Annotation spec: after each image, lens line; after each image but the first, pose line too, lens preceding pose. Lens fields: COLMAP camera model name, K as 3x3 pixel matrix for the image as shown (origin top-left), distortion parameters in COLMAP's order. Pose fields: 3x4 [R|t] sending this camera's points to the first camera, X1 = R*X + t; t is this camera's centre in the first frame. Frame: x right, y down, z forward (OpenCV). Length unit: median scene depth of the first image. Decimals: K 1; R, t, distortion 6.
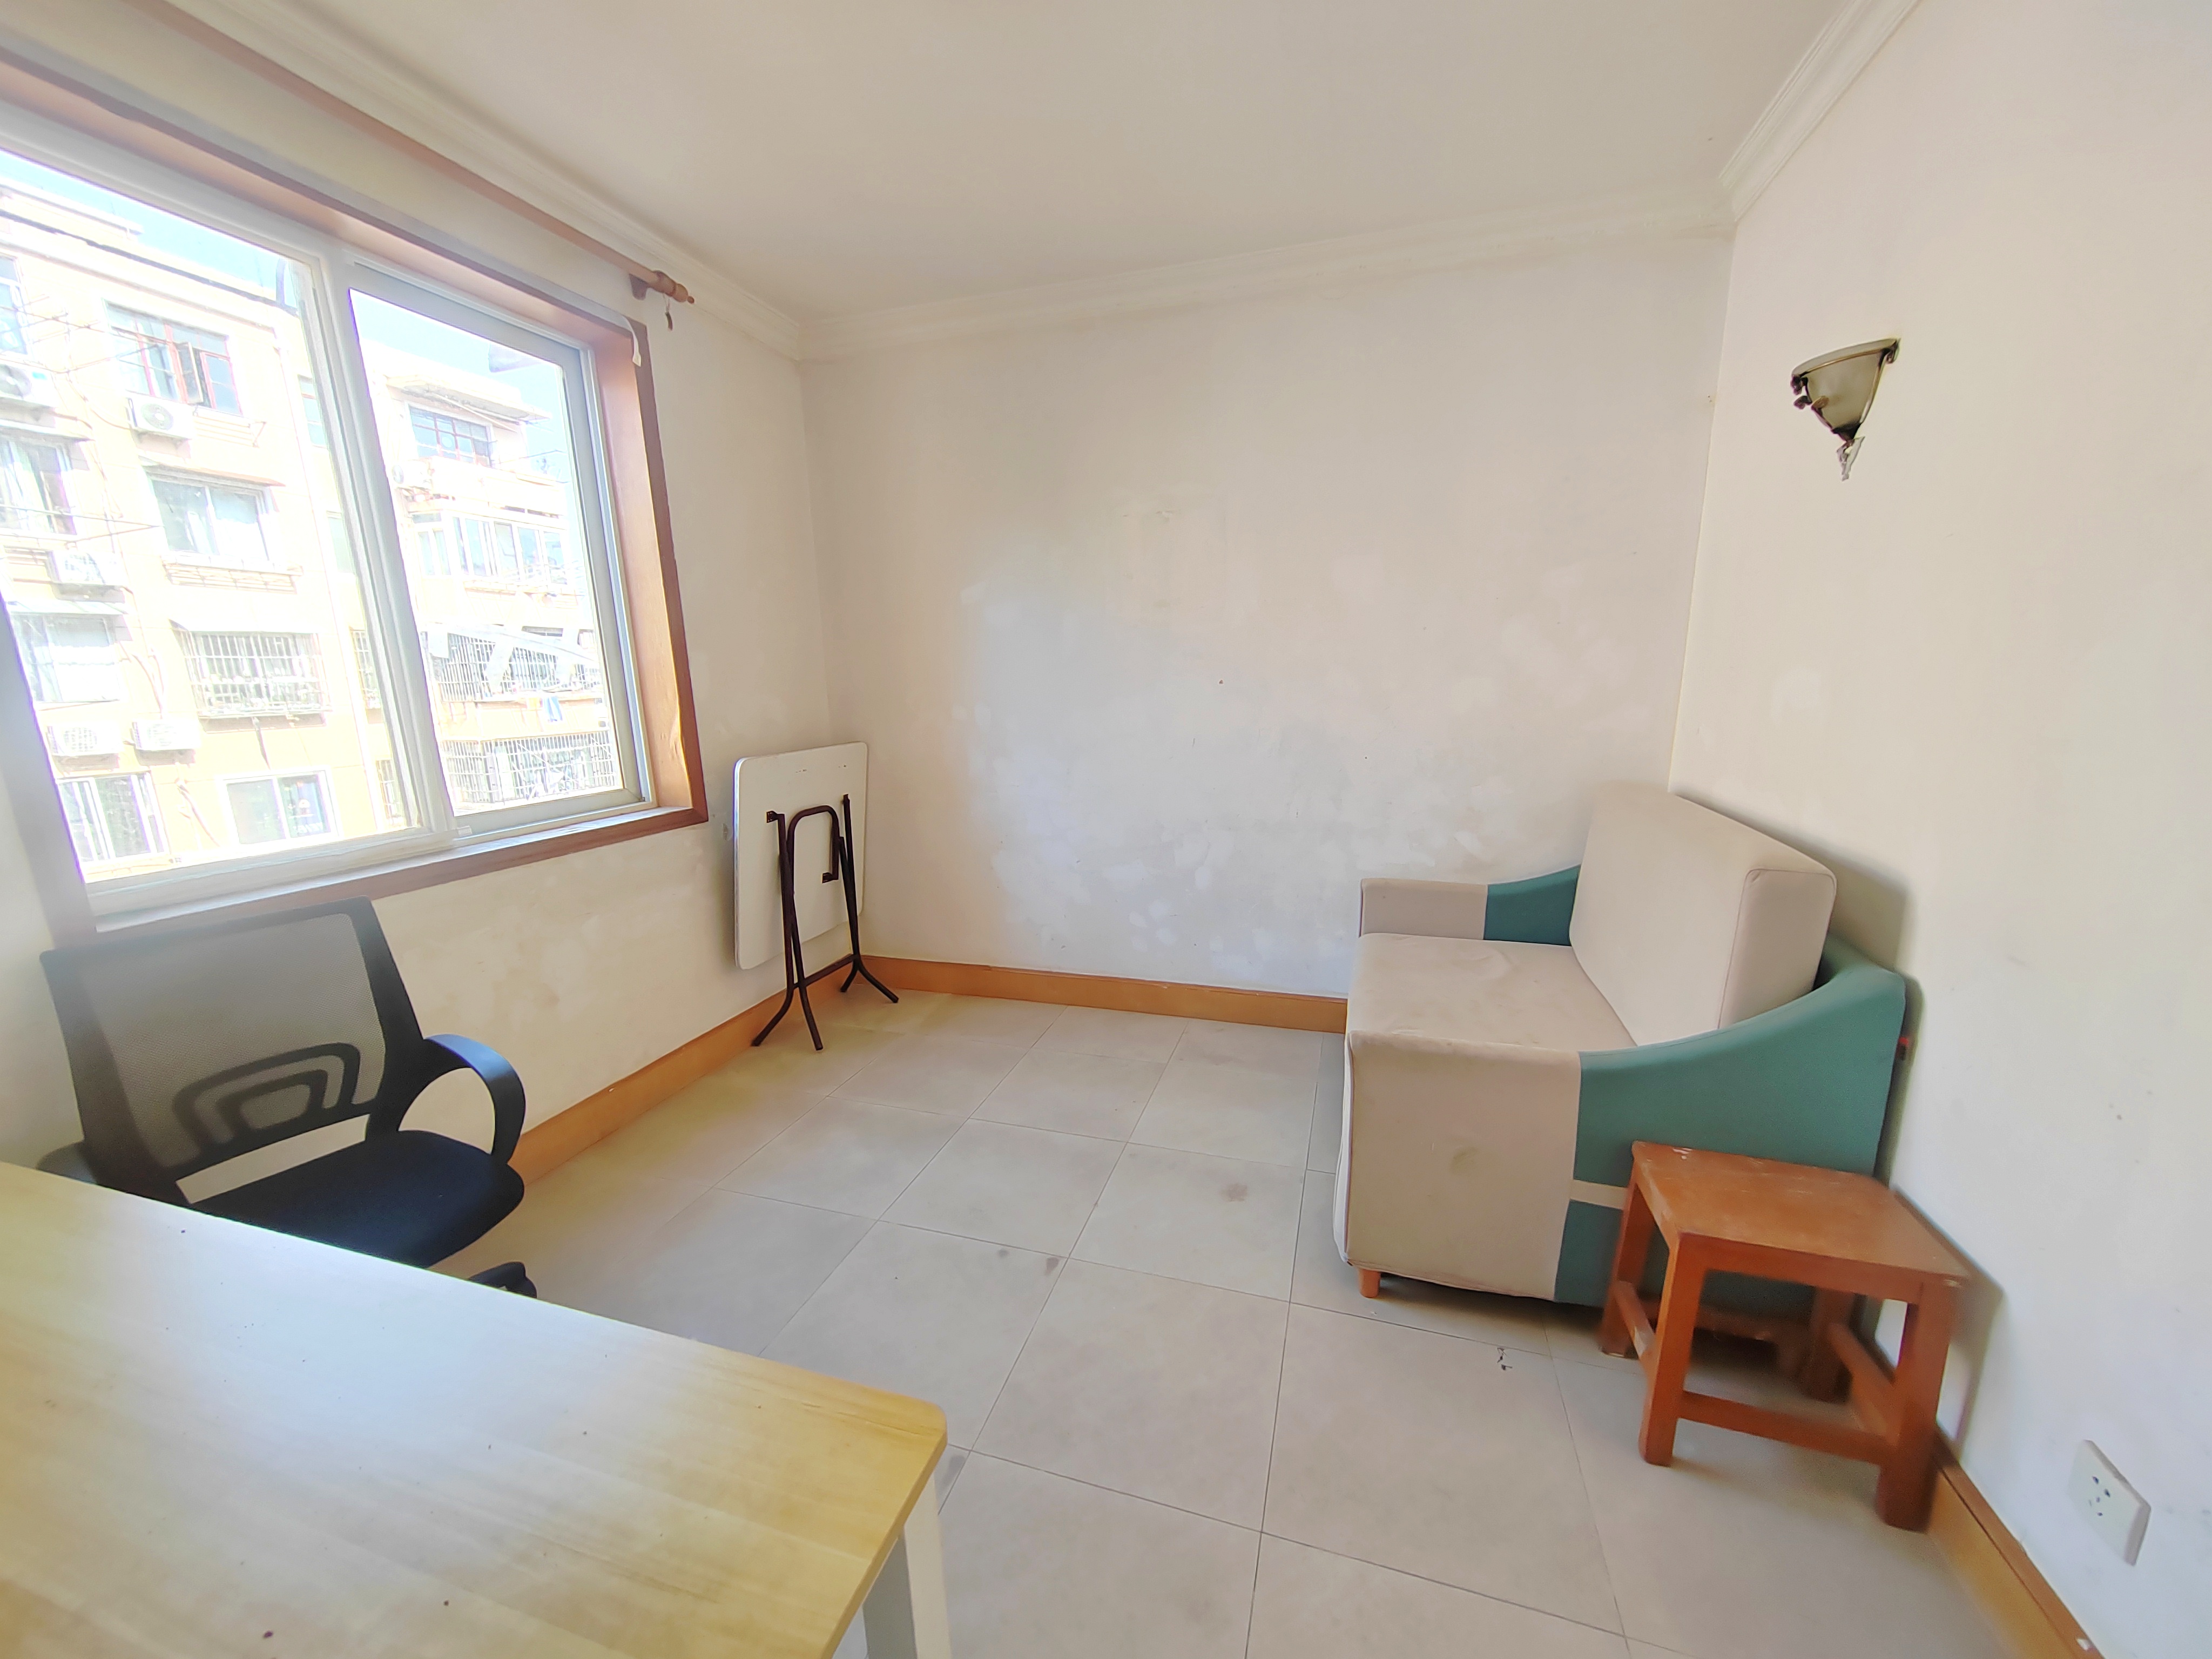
lens RADIAL K [[827.0, 0, 1109.1], [0, 827.0, 840.0], [0, 0, 1]] dist [0.001440, 0.000145]
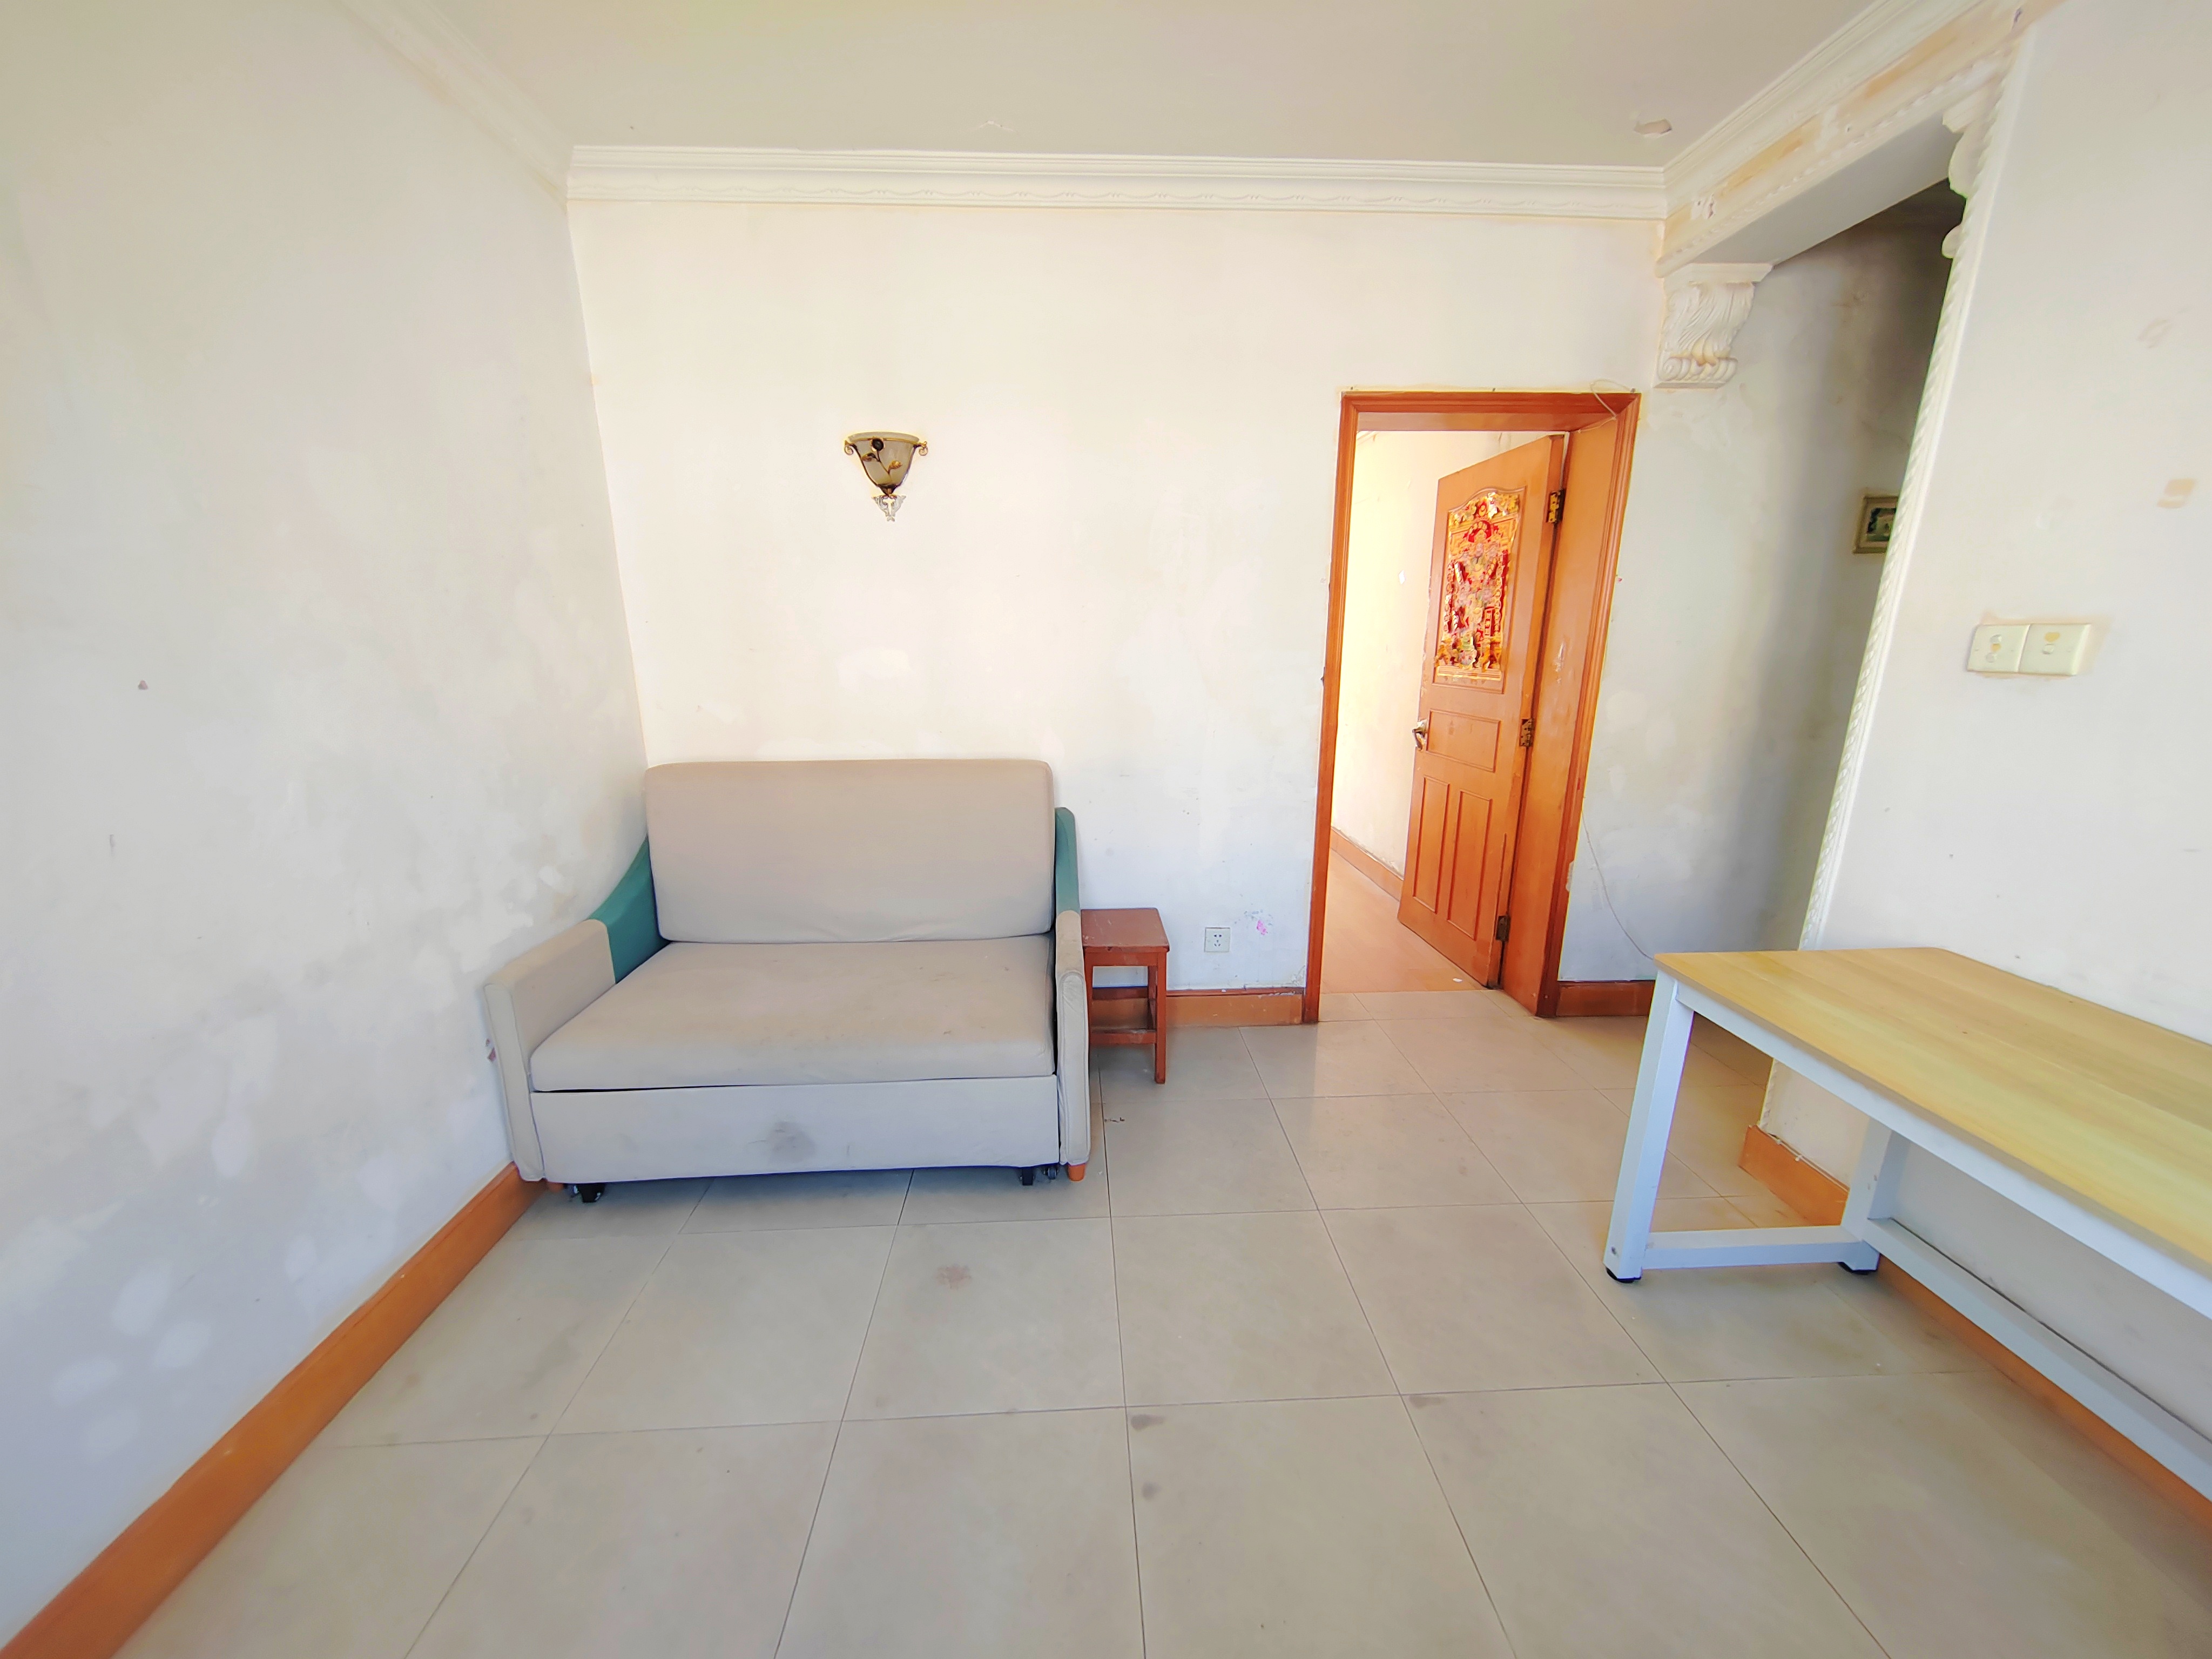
lens RADIAL K [[827.0, 0, 1106.2], [0, 827.0, 839.9], [0, 0, 1]] dist [0.001440, 0.000145]
pose [[-0.333097, -0.210278, 0.919146, -0.428747], [0.198273, 0.937398, 0.286308, -0.146798], [-0.921810, 0.277610, -0.270553, 0.715176]]
